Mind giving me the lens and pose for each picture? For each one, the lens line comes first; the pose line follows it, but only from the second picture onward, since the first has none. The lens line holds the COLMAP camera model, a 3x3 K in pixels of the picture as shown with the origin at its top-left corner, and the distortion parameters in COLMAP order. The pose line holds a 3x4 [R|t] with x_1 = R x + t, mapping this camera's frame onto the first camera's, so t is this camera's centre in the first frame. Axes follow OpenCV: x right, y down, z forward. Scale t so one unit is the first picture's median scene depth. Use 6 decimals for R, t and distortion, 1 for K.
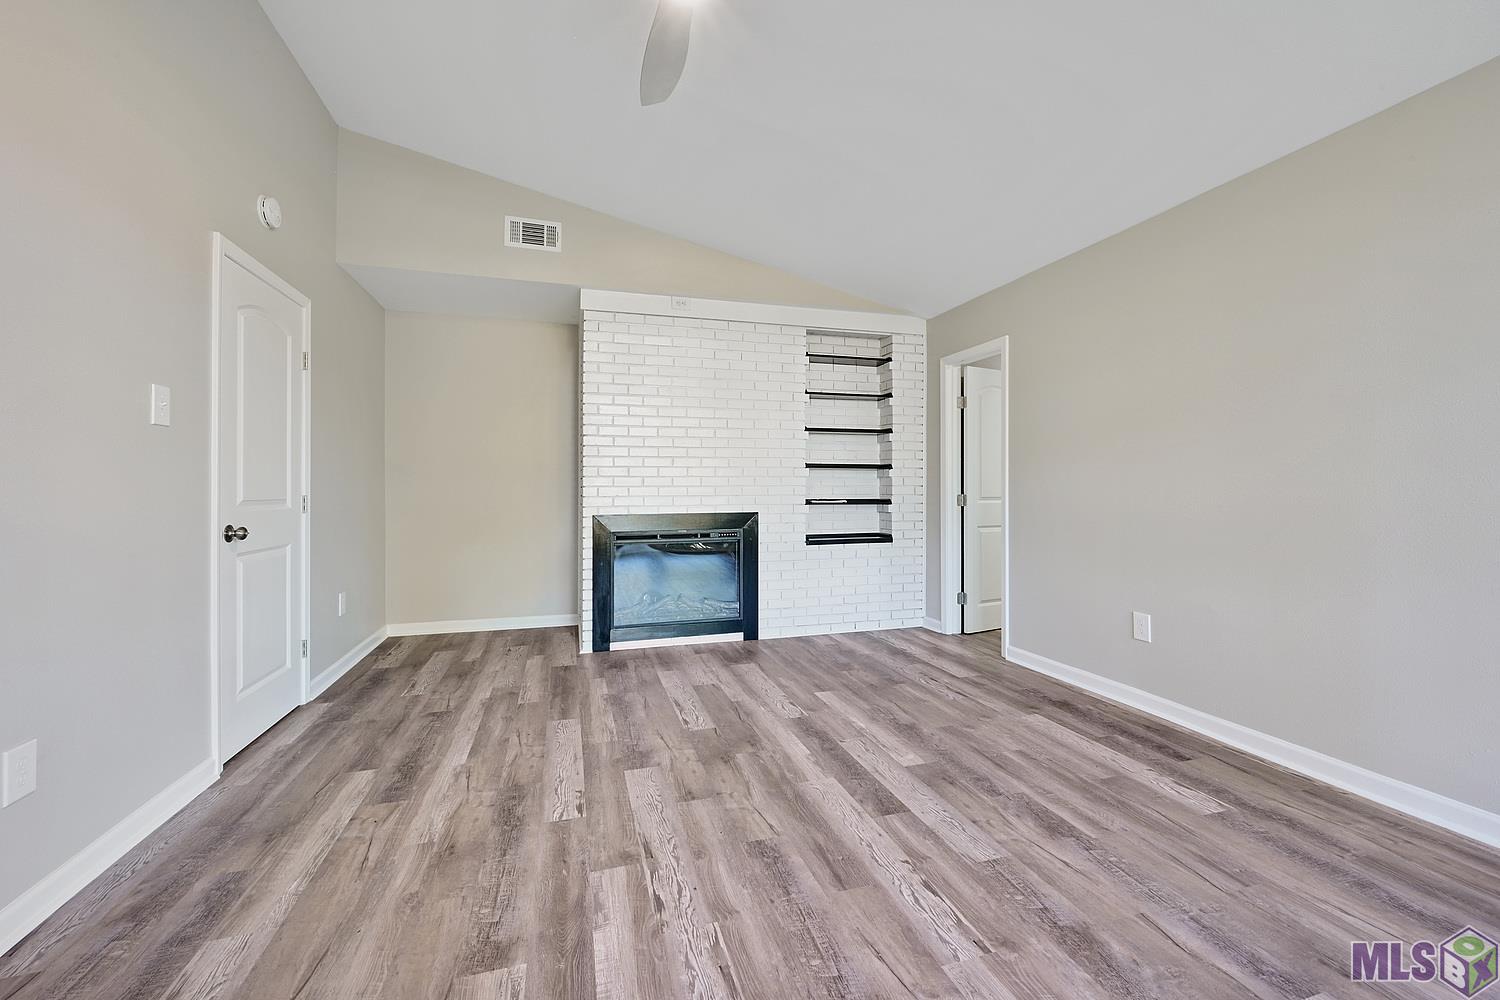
lens RADIAL K [[608.7, 0, 755.5], [0, 608.7, 490.6], [0, 0, 1]] dist [0.002858, 0.000254]
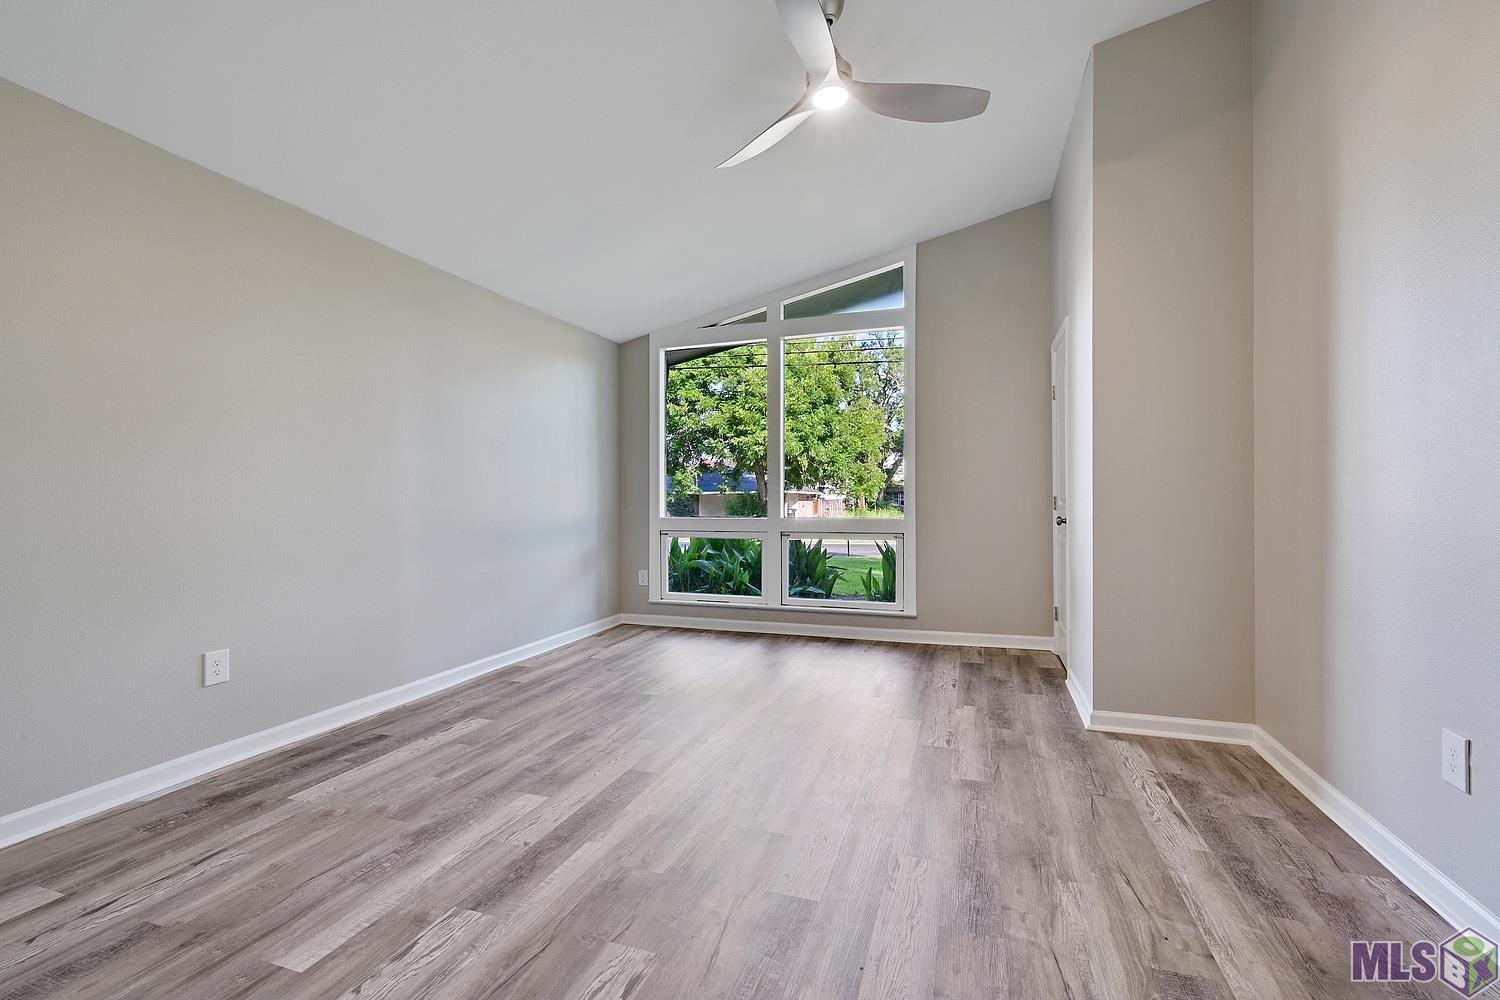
lens RADIAL K [[634.6, 0, 751.3], [0, 634.6, 503.3], [0, 0, 1]] dist [0.002895, 0.000487]
pose [[-0.804493, 0.010055, 0.593877, -0.536251], [0.013836, 0.999903, 0.001812, 0.014387], [-0.593801, 0.009674, -0.804554, 1.491671]]
